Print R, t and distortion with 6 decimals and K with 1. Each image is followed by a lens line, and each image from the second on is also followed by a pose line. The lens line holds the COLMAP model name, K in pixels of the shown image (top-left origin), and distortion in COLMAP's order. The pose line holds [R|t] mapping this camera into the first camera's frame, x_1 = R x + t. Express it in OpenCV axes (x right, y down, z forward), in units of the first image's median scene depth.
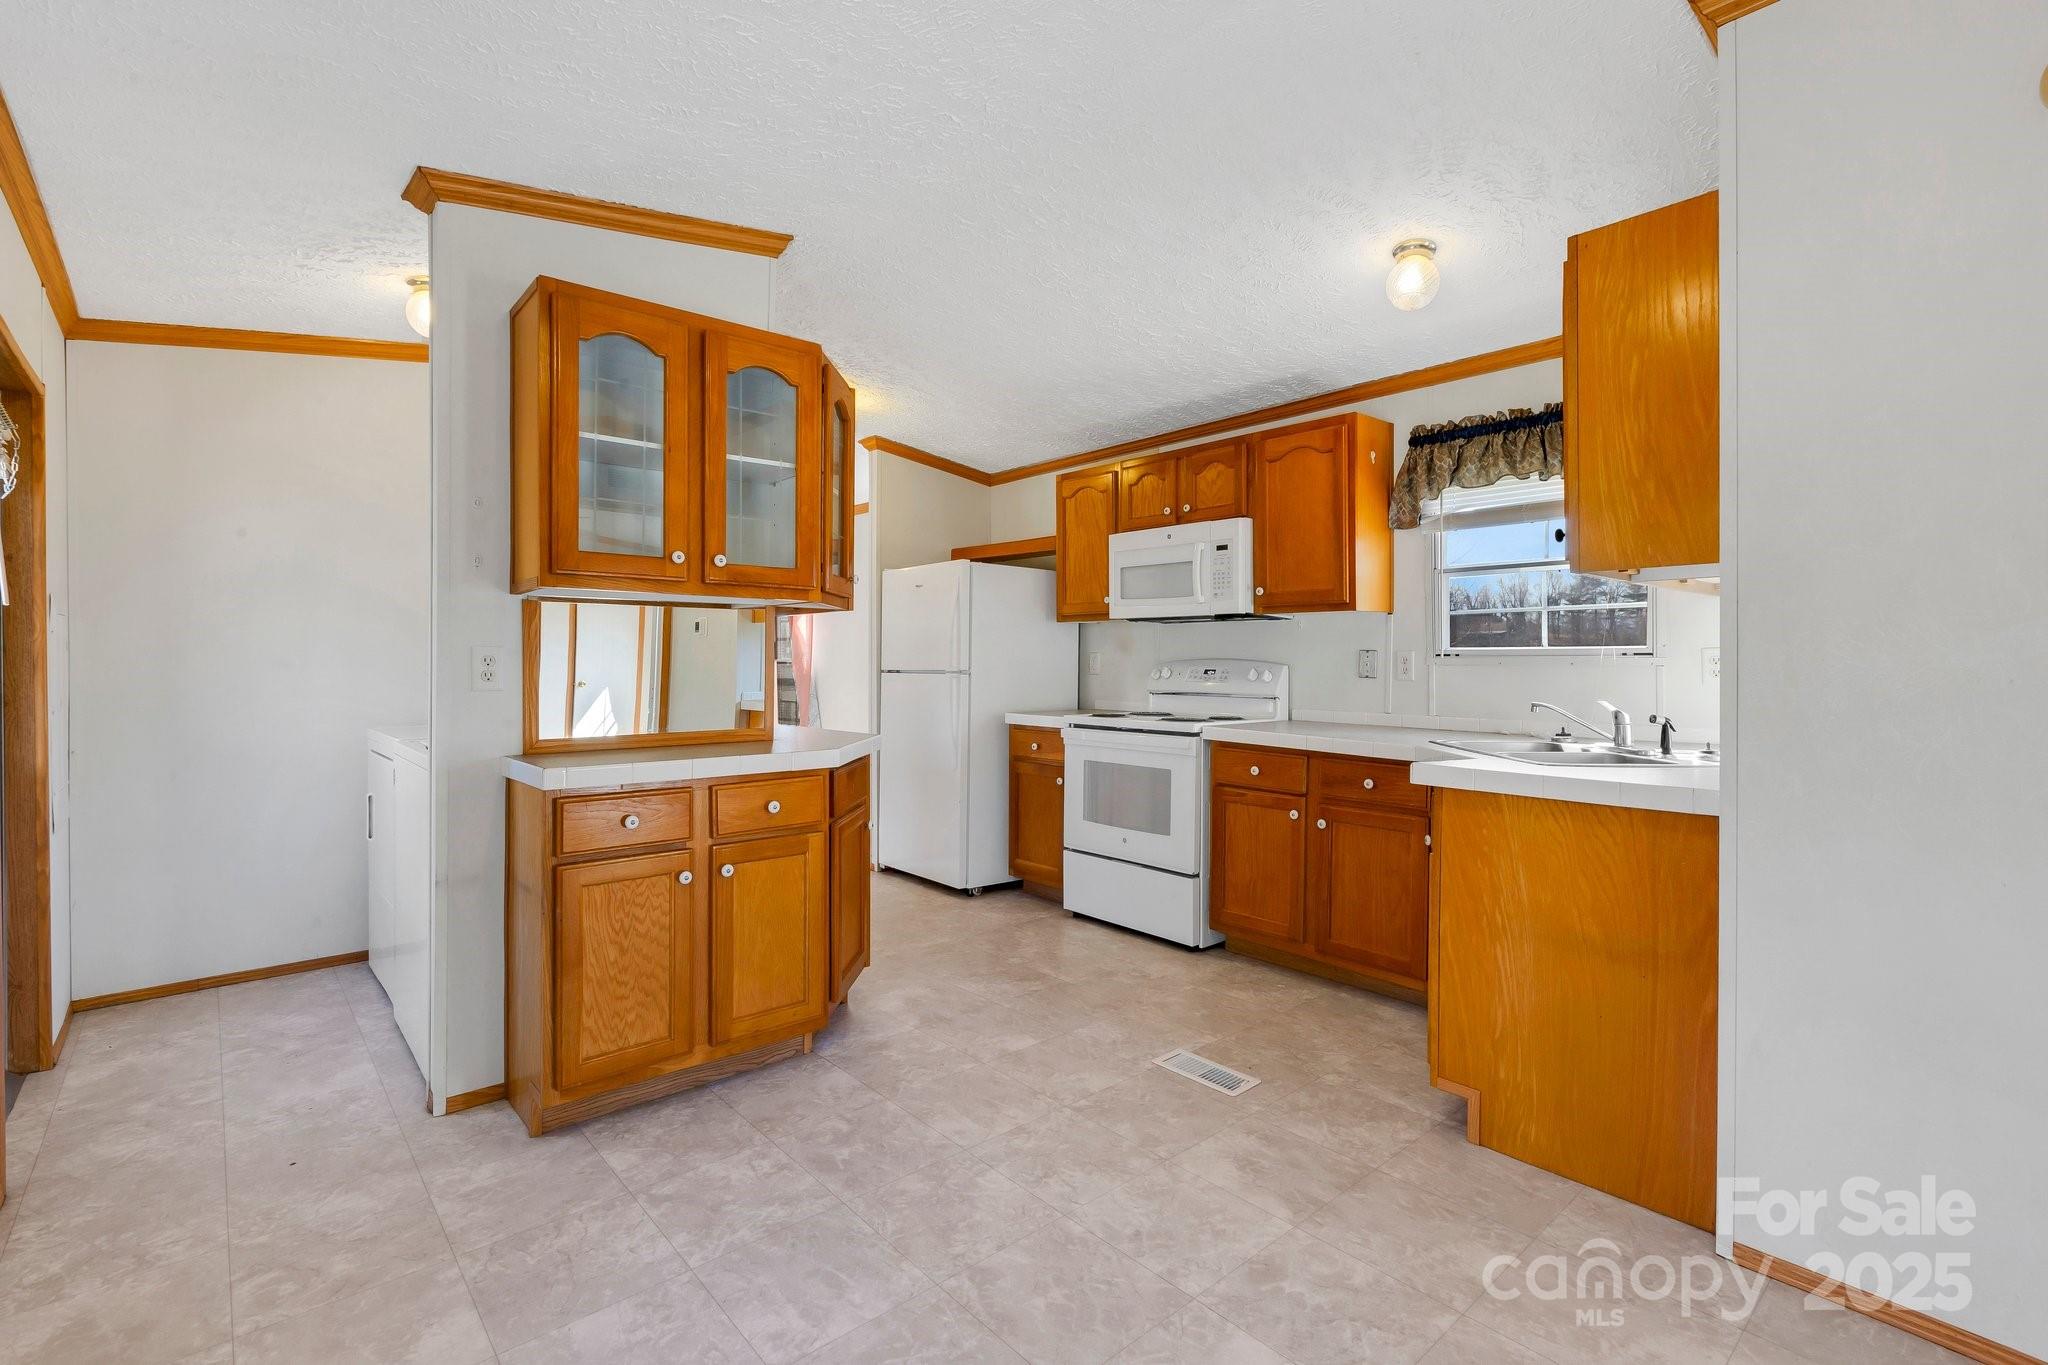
lens RADIAL K [[943.1, 0, 1035.9], [0, 943.1, 667.6], [0, 0, 1]] dist [0.001615, -0.000088]
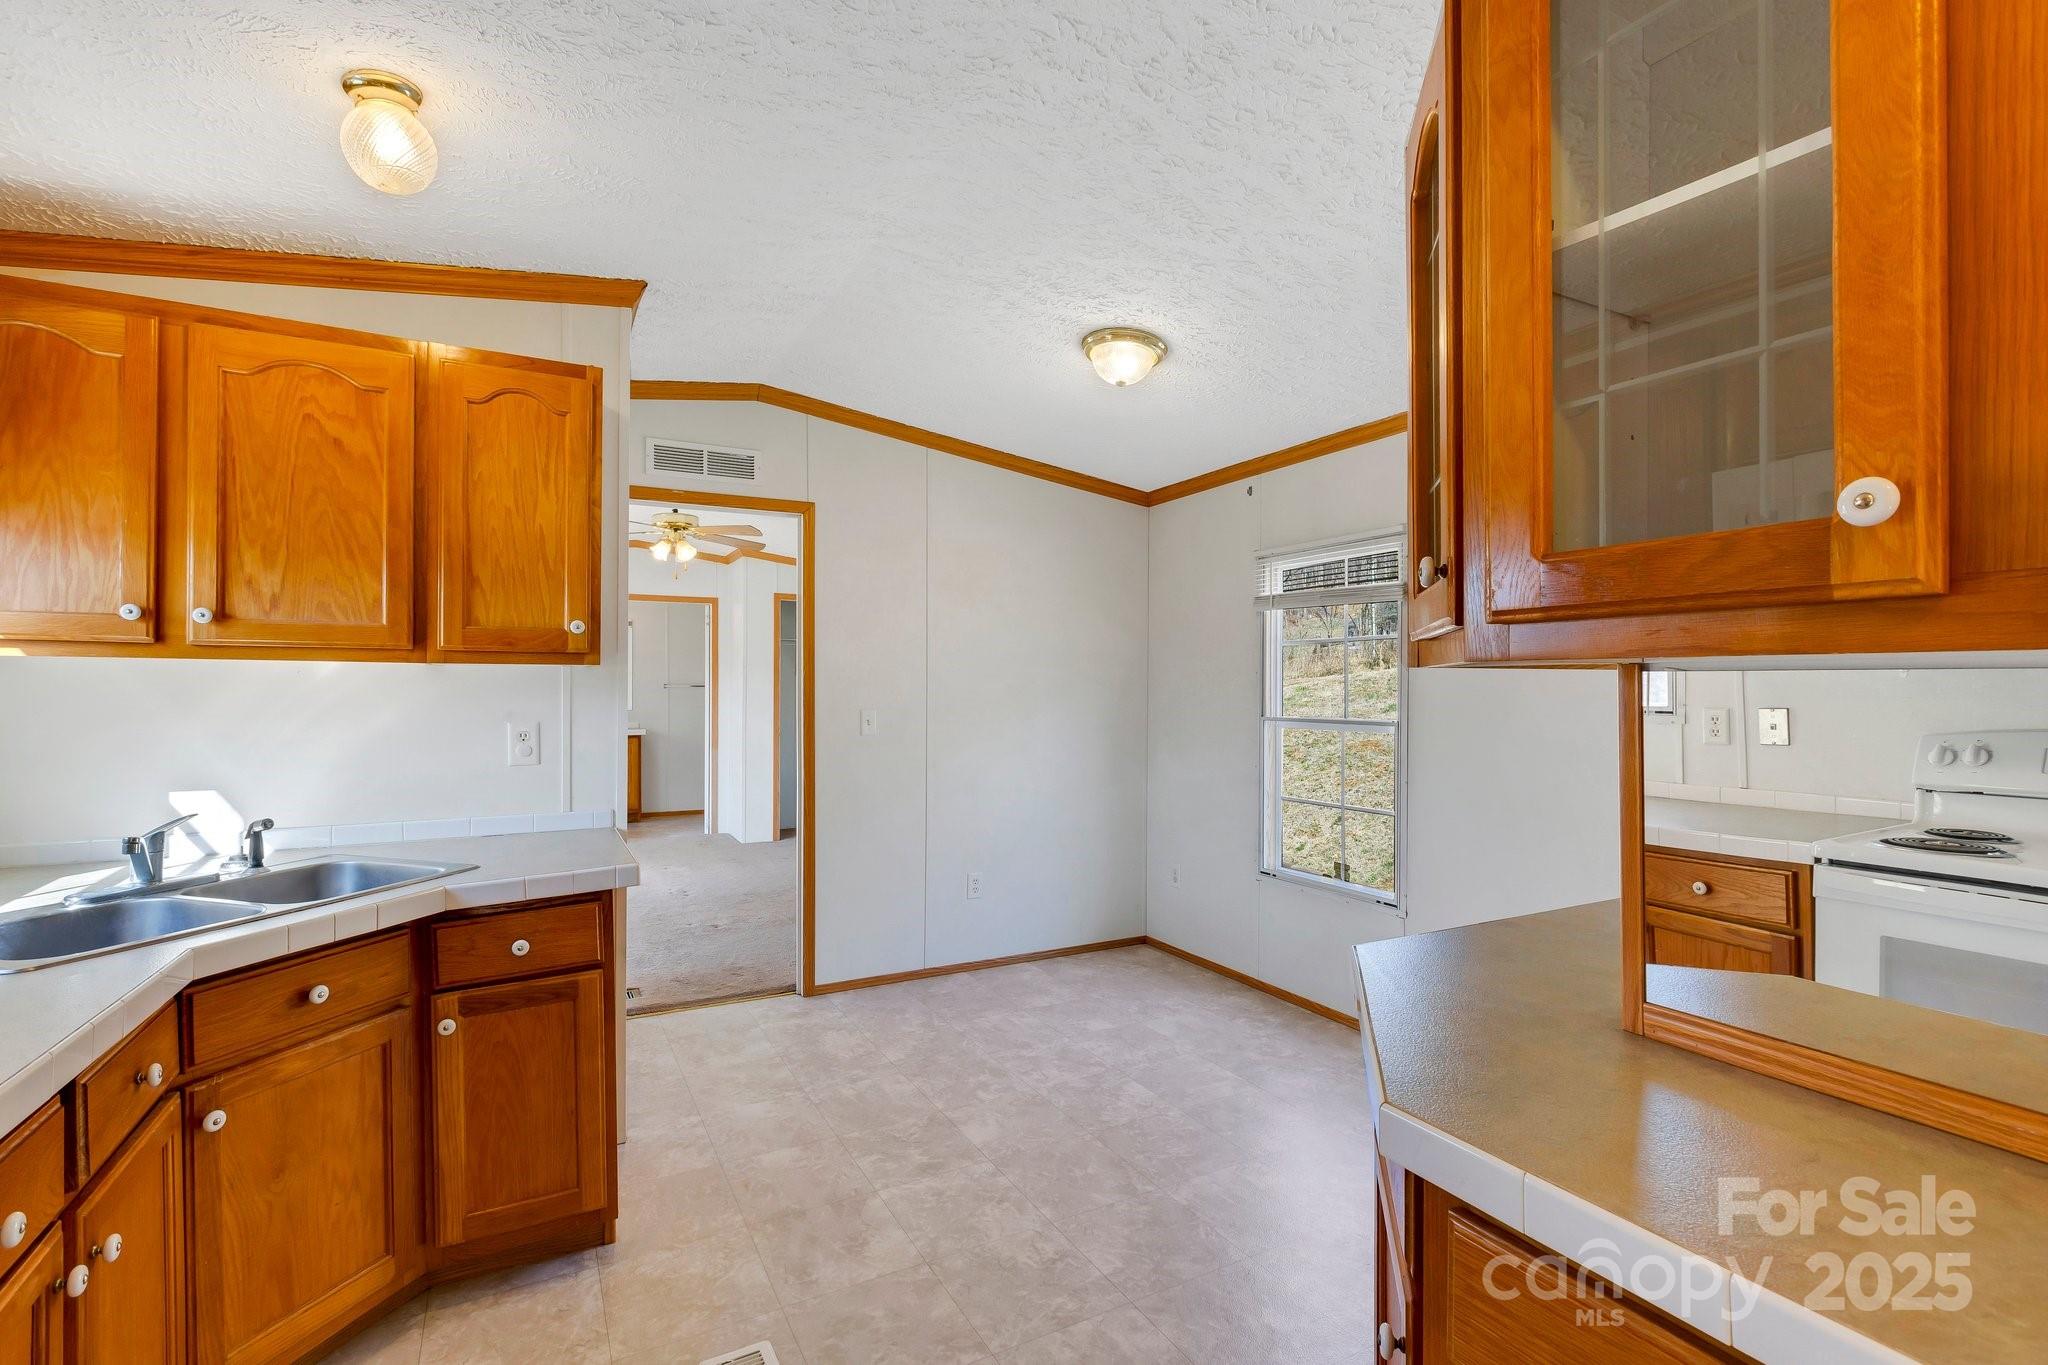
lens RADIAL K [[944.8, 0, 1026.2], [0, 944.8, 687.5], [0, 0, 1]] dist [0.000612, -0.000800]
pose [[-0.974173, -0.005015, 0.225746, -0.140479], [-0.003417, 0.999966, 0.007471, -0.063182], [-0.225775, 0.006507, -0.974158, 1.508885]]
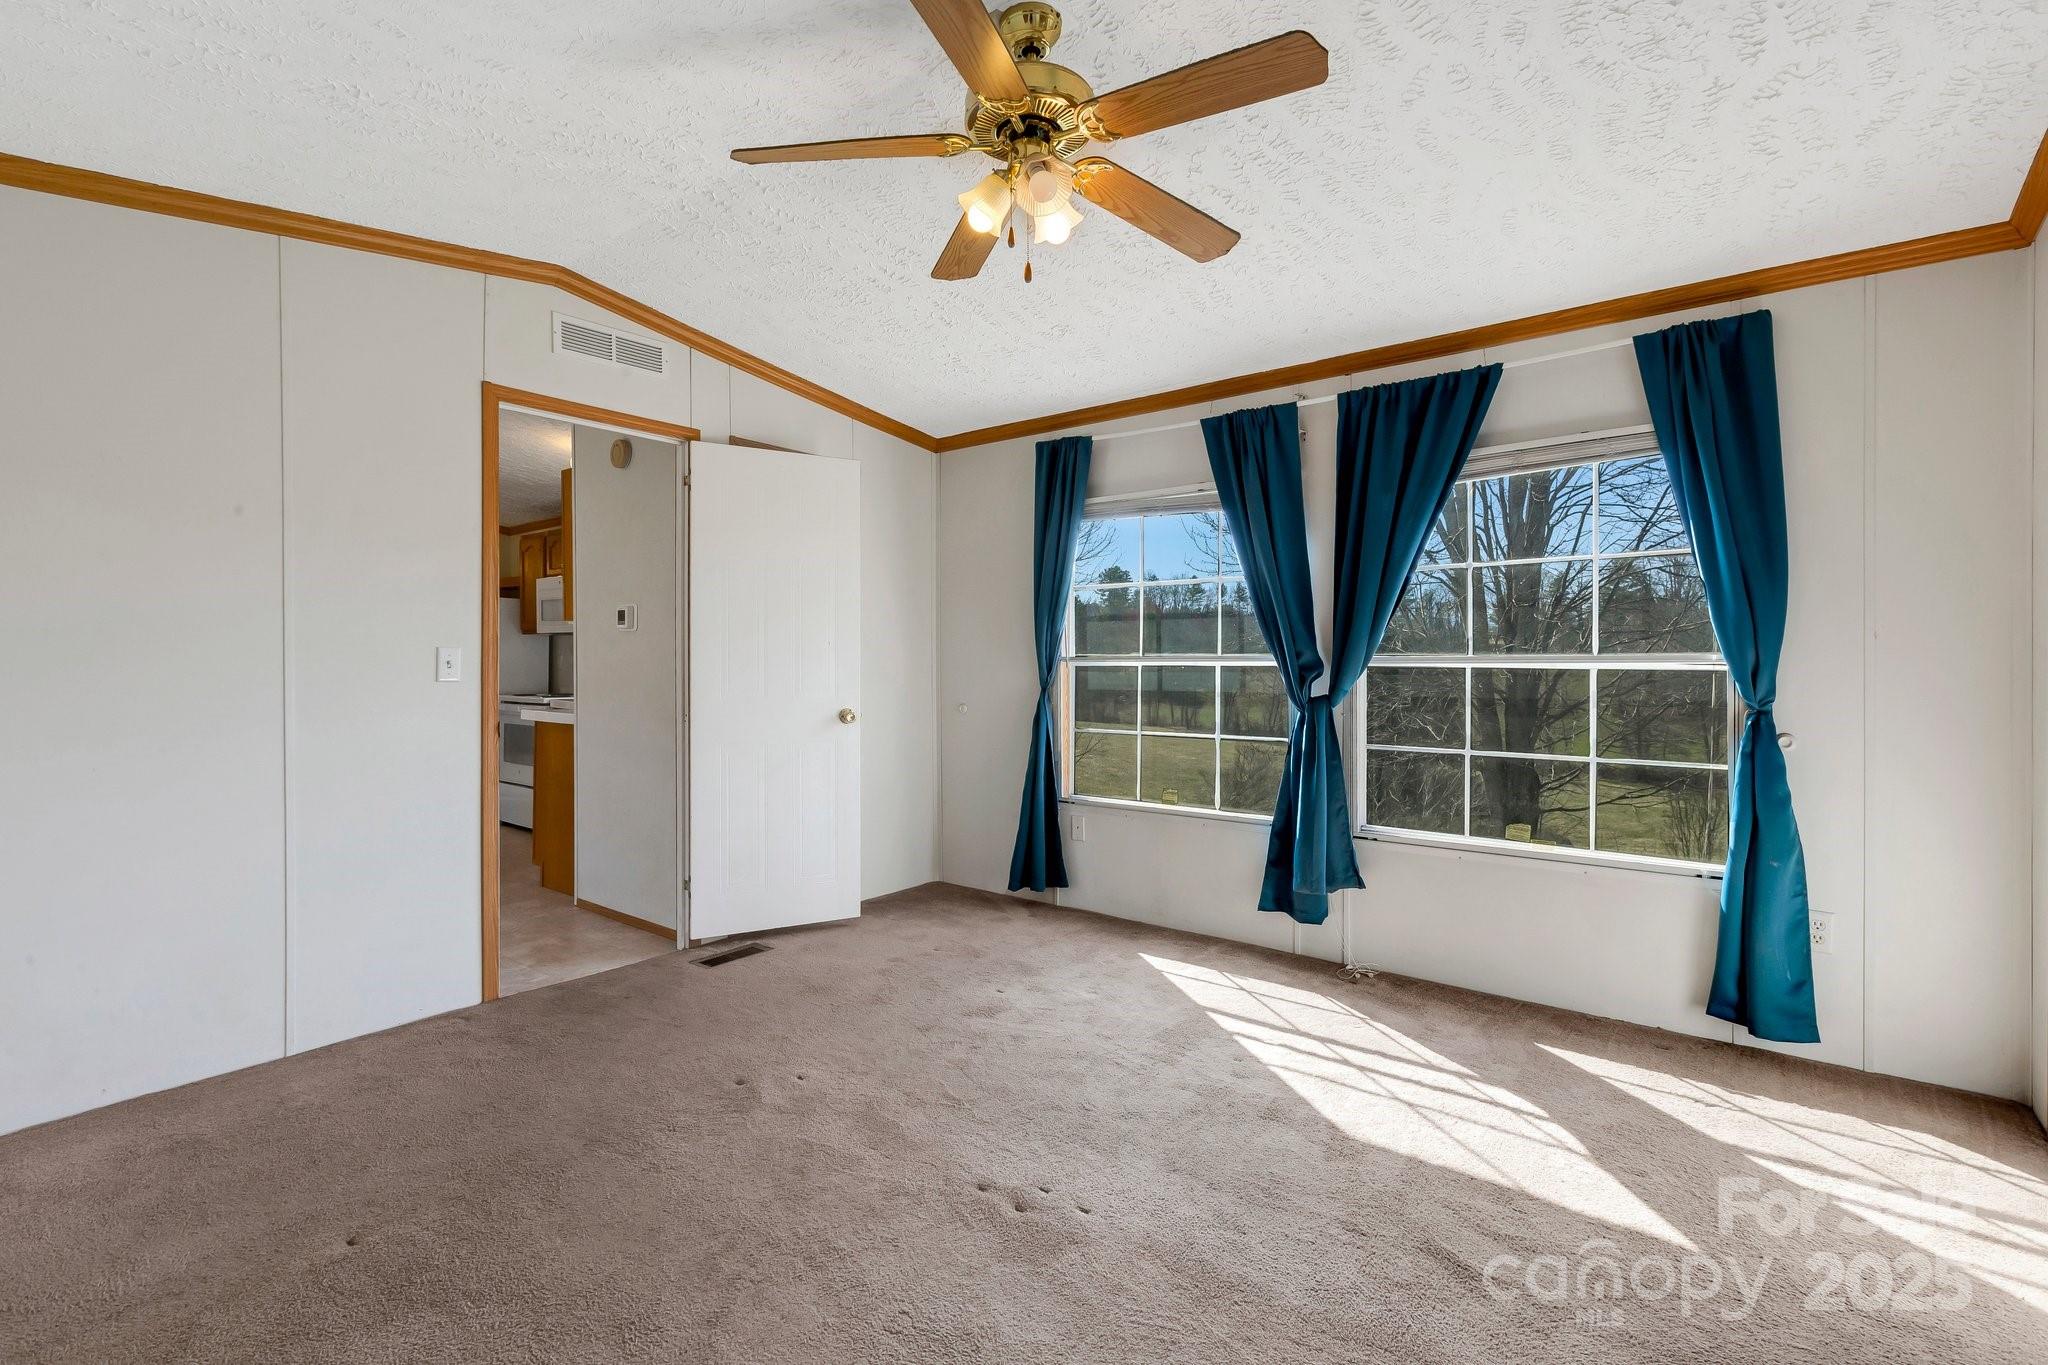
lens RADIAL K [[936.9, 0, 1016.9], [0, 936.9, 668.0], [0, 0, 1]] dist [0.002097, 0.000335]
pose [[0.984783, -0.006869, 0.173652, 0.958878], [0.006013, 0.999967, 0.005457, 0.001691], [-0.173683, -0.004330, 0.984792, -1.059632]]
